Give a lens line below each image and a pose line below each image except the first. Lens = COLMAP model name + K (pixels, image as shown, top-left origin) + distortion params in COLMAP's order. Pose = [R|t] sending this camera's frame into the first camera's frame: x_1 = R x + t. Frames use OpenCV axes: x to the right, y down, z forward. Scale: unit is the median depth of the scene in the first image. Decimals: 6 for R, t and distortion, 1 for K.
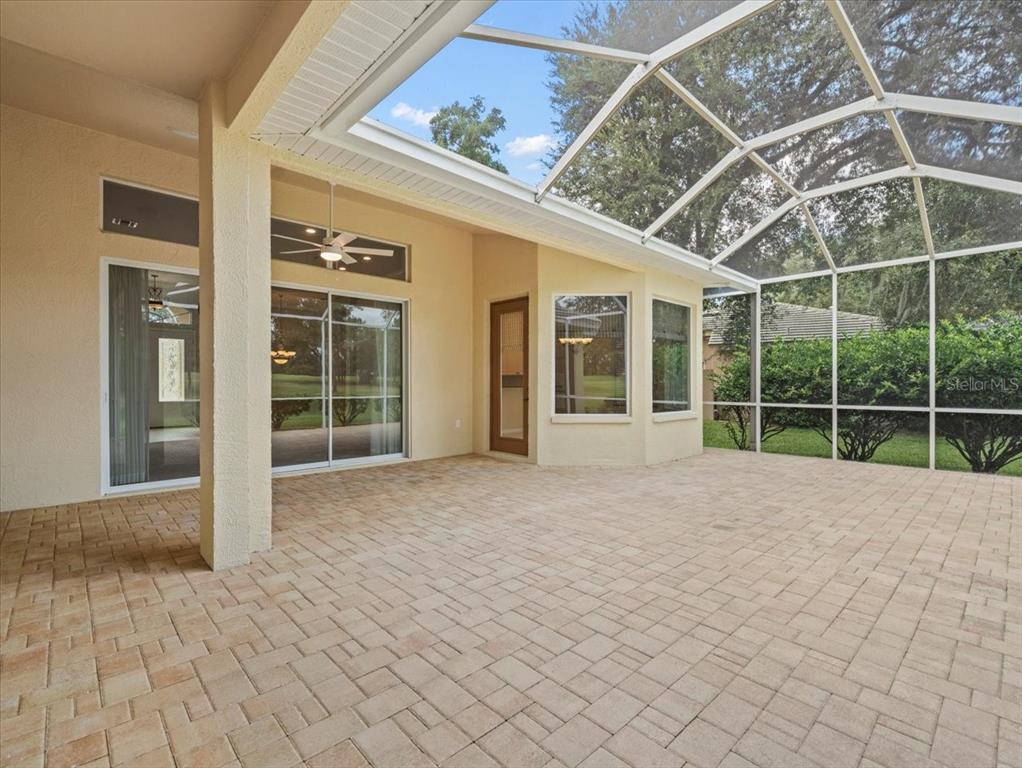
lens RADIAL K [[476.6, 0, 505.7], [0, 476.6, 386.6], [0, 0, 1]] dist [0.024858, 0.000172]
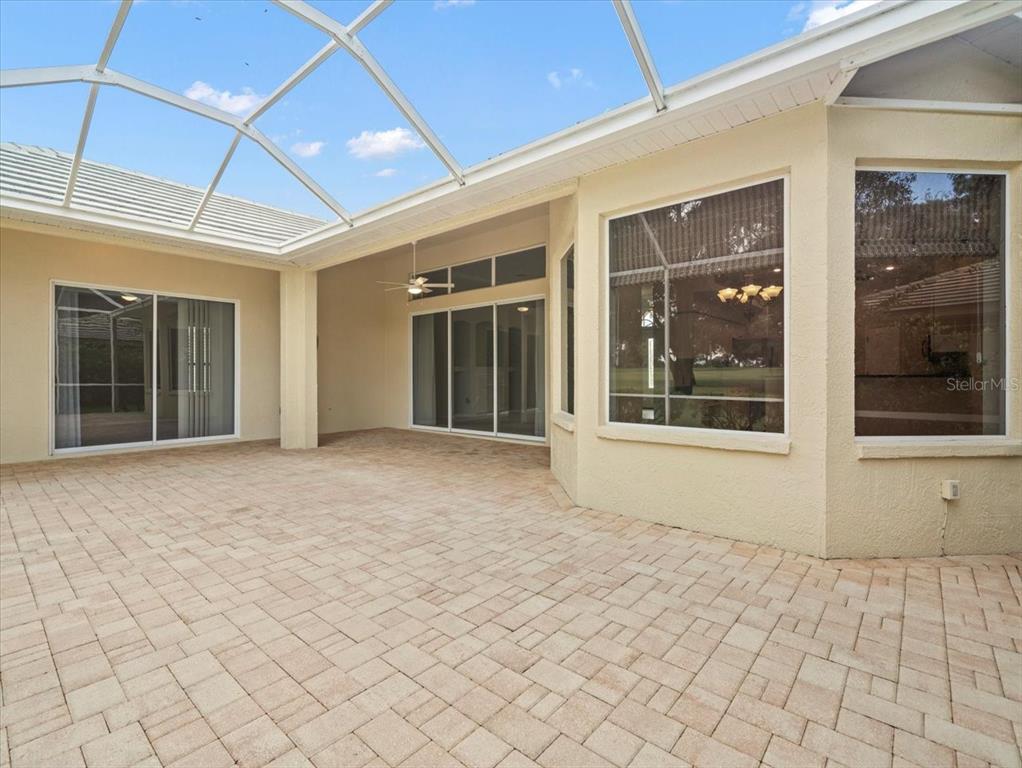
lens RADIAL K [[476.6, 0, 507.7], [0, 476.6, 379.6], [0, 0, 1]] dist [0.024858, 0.000172]
pose [[0.101854, 0.005600, -0.994784, 1.246835], [-0.003543, 0.999980, 0.005266, 0.004161], [0.994793, 0.002988, 0.101872, 1.187598]]
